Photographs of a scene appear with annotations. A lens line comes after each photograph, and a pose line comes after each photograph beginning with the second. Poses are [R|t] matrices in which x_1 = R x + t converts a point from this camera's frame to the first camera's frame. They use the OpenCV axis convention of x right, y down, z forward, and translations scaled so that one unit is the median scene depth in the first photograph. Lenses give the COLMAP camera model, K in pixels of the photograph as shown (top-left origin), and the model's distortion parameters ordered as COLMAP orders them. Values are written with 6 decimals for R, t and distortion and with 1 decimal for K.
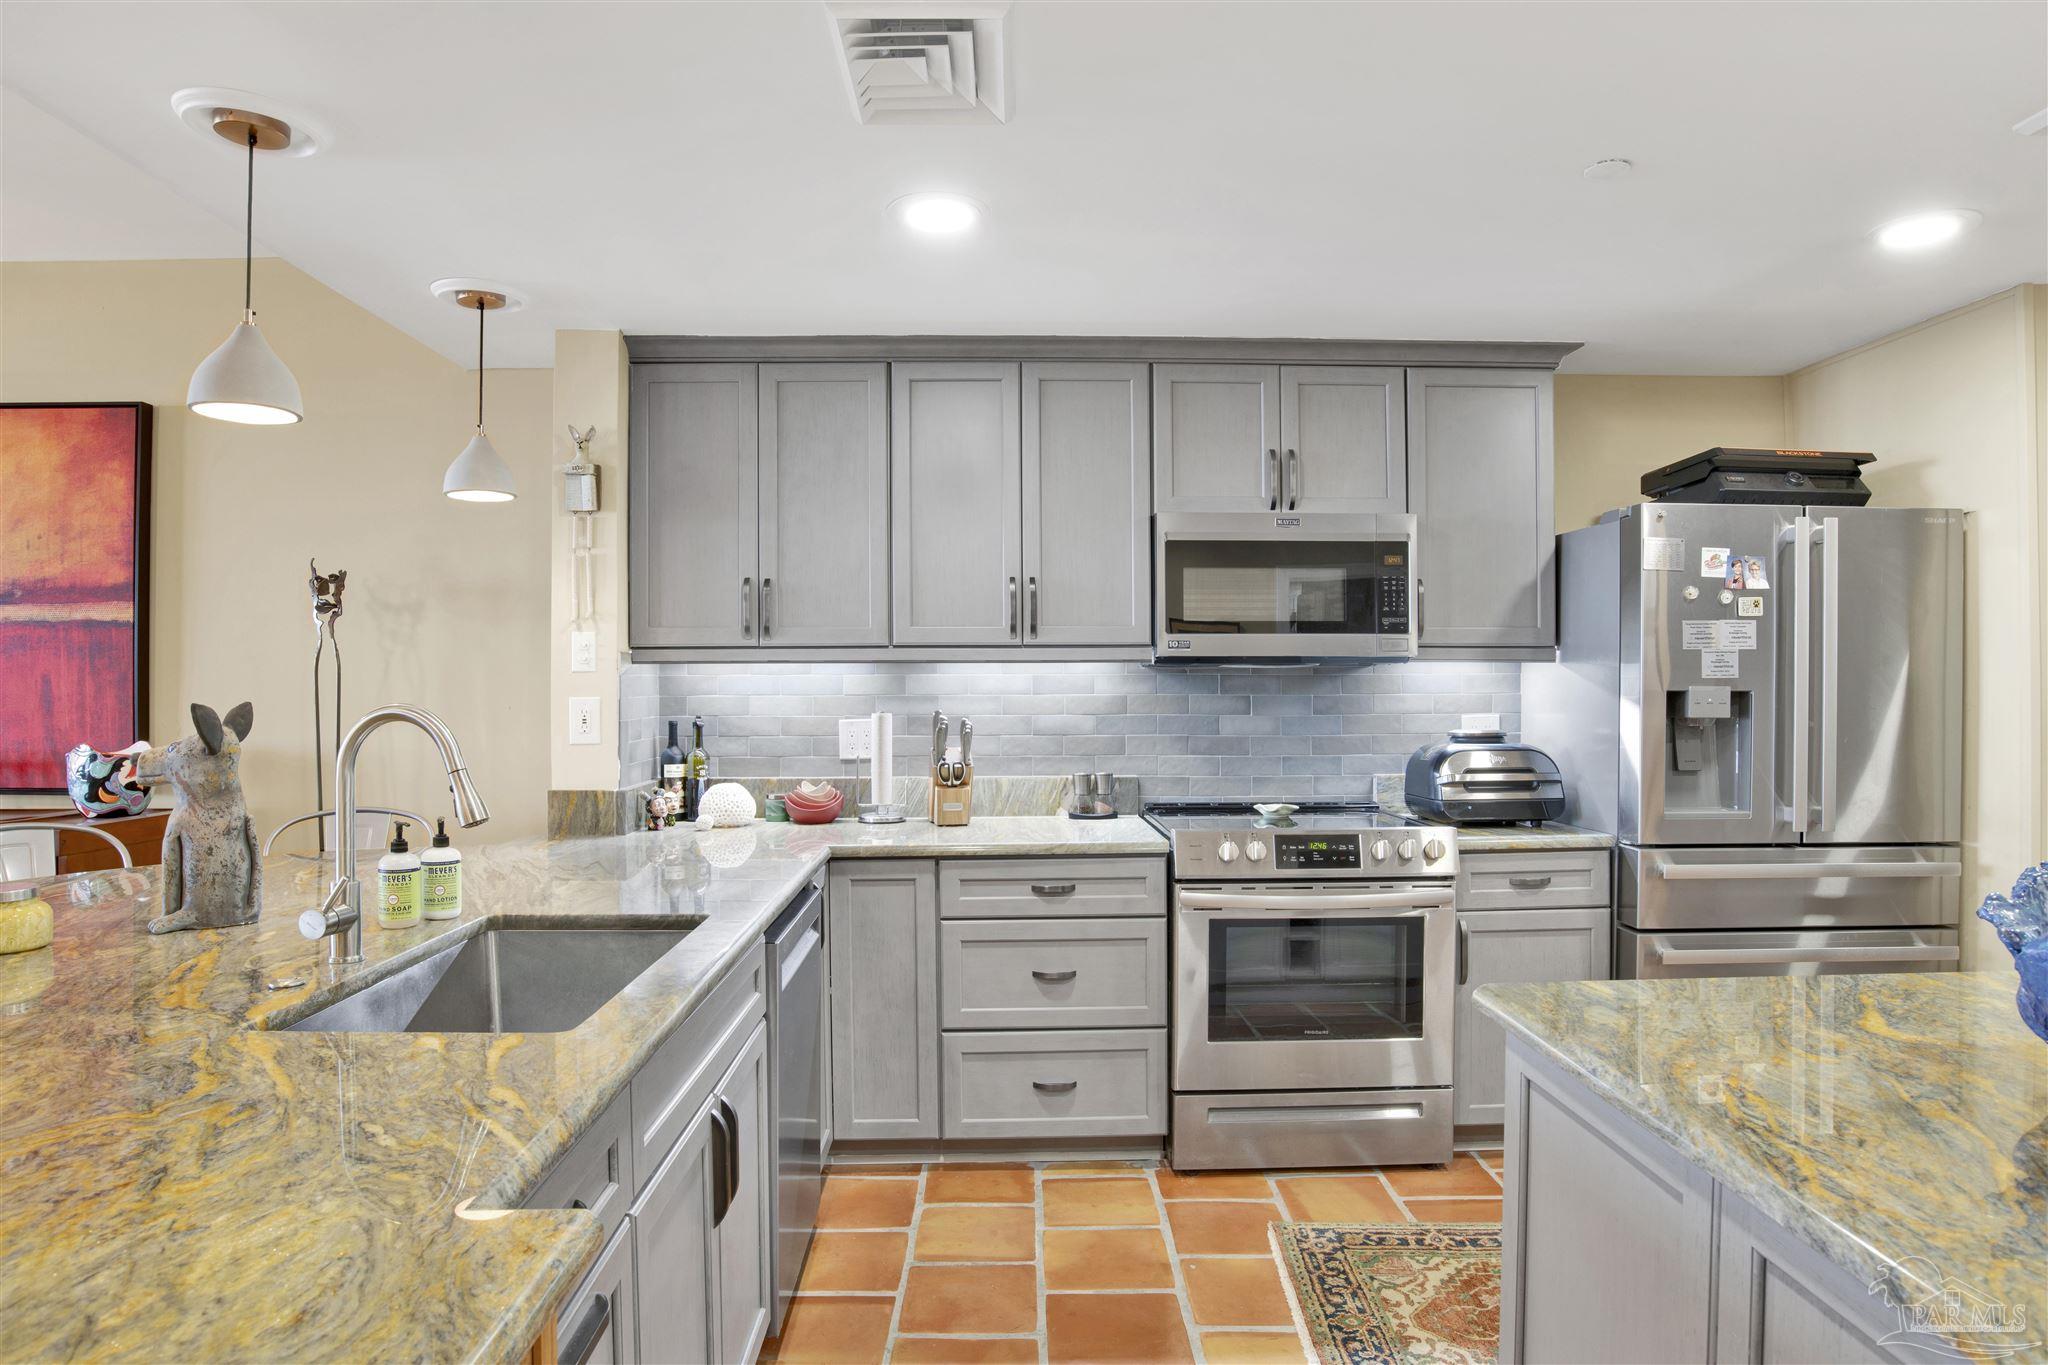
lens RADIAL K [[1162.3, 0, 1021.6], [0, 1162.3, 690.5], [0, 0, 1]] dist [-0.071512, 0.017739]
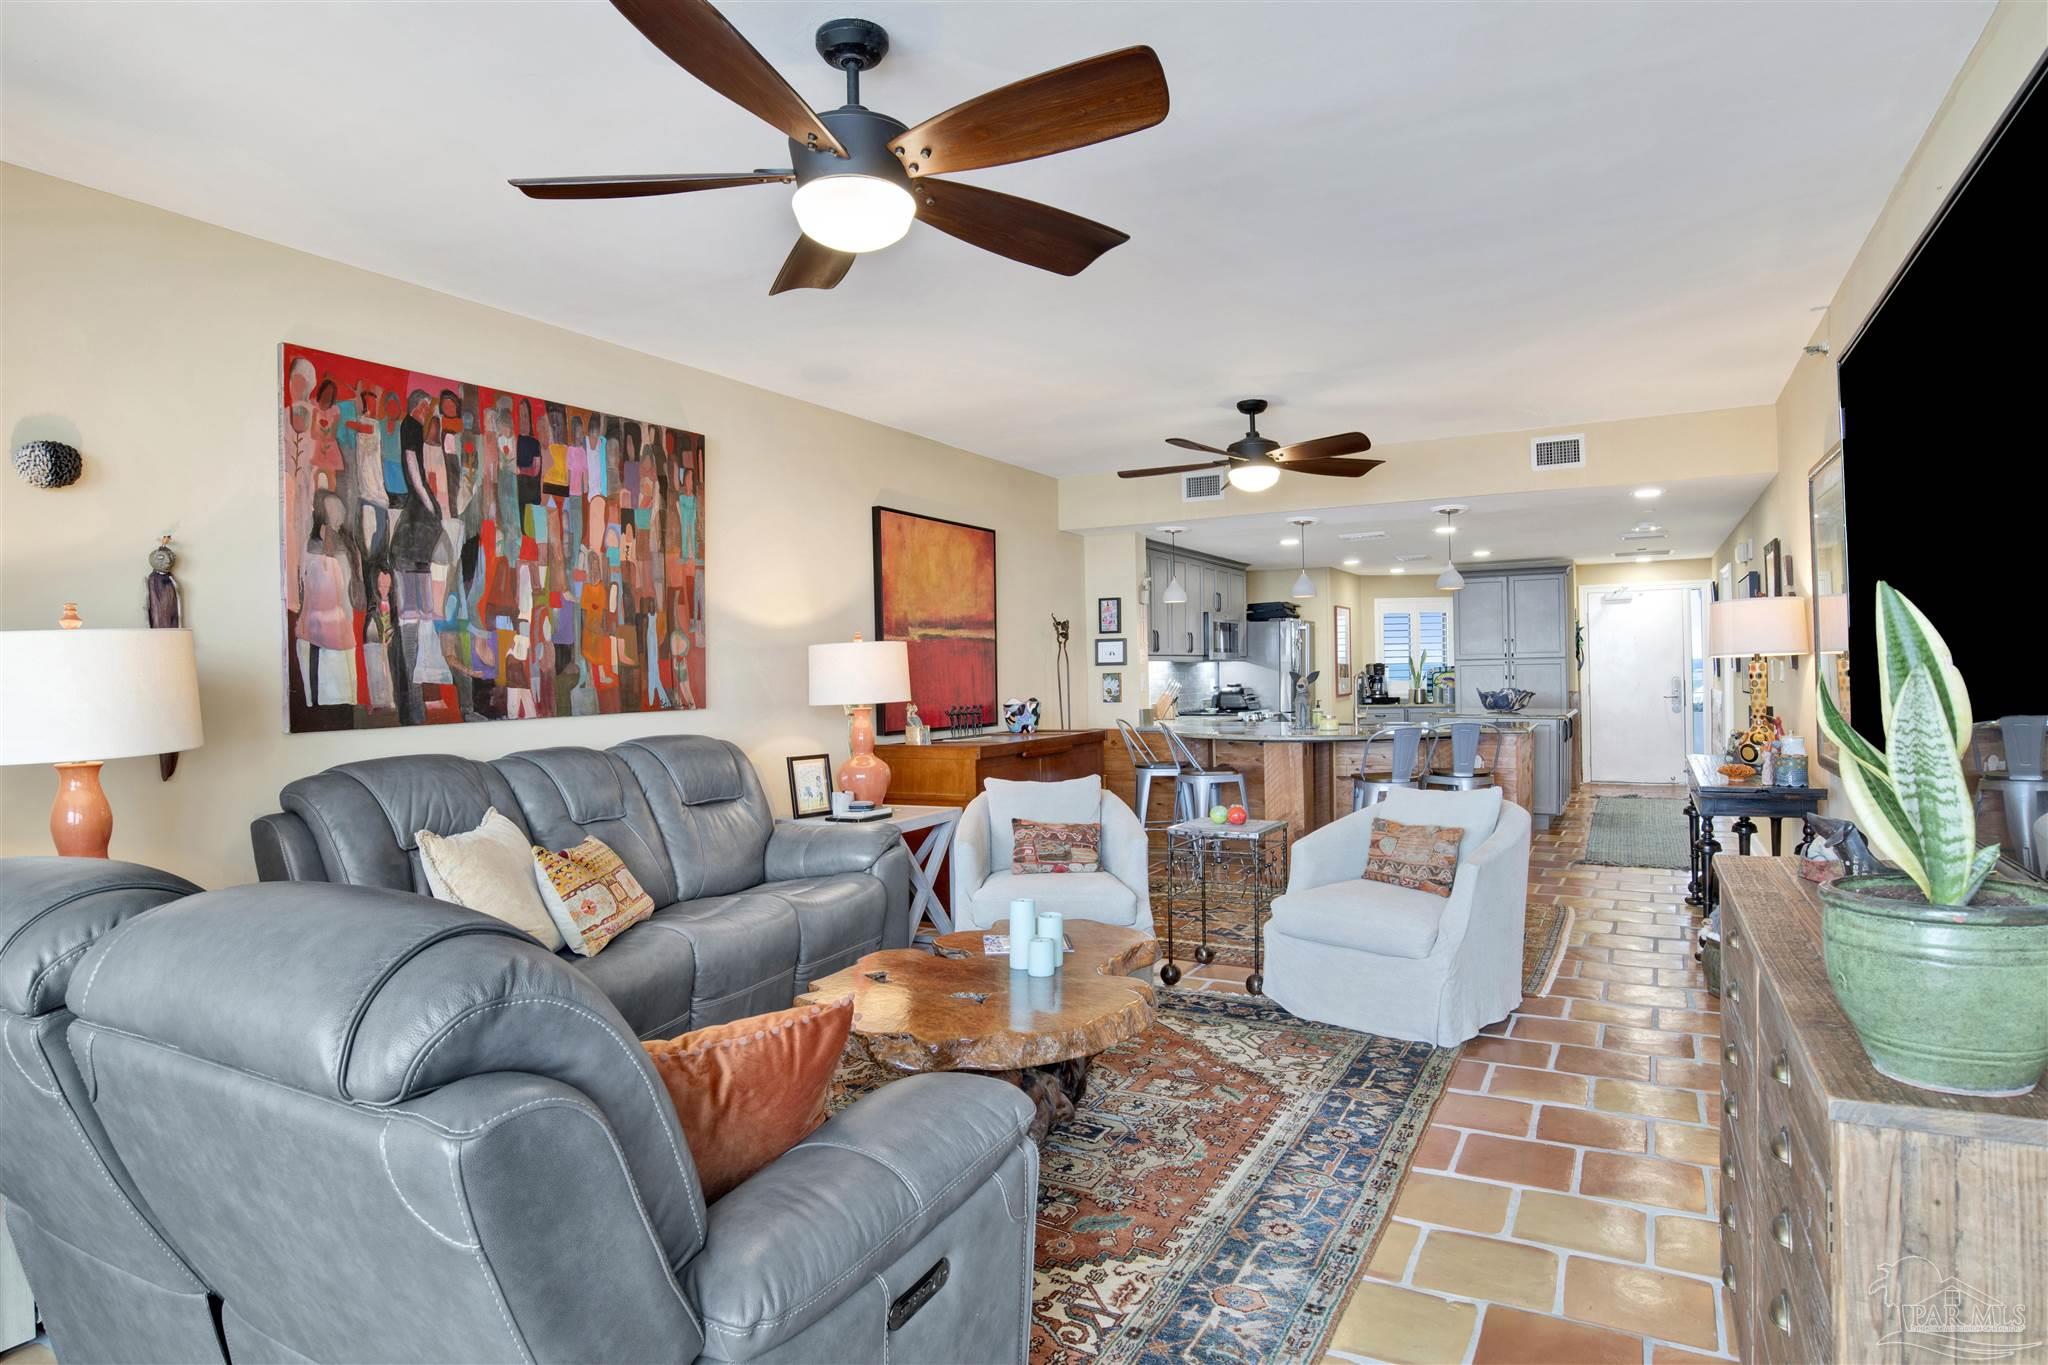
lens RADIAL K [[1095.9, 0, 1041.0], [0, 1095.9, 683.8], [0, 0, 1]] dist [-0.037165, 0.007022]
pose [[0.499633, -0.018501, 0.866040, -2.492903], [0.023831, 0.999687, 0.007607, 0.007566], [-0.865909, 0.016838, 0.499917, -0.069587]]
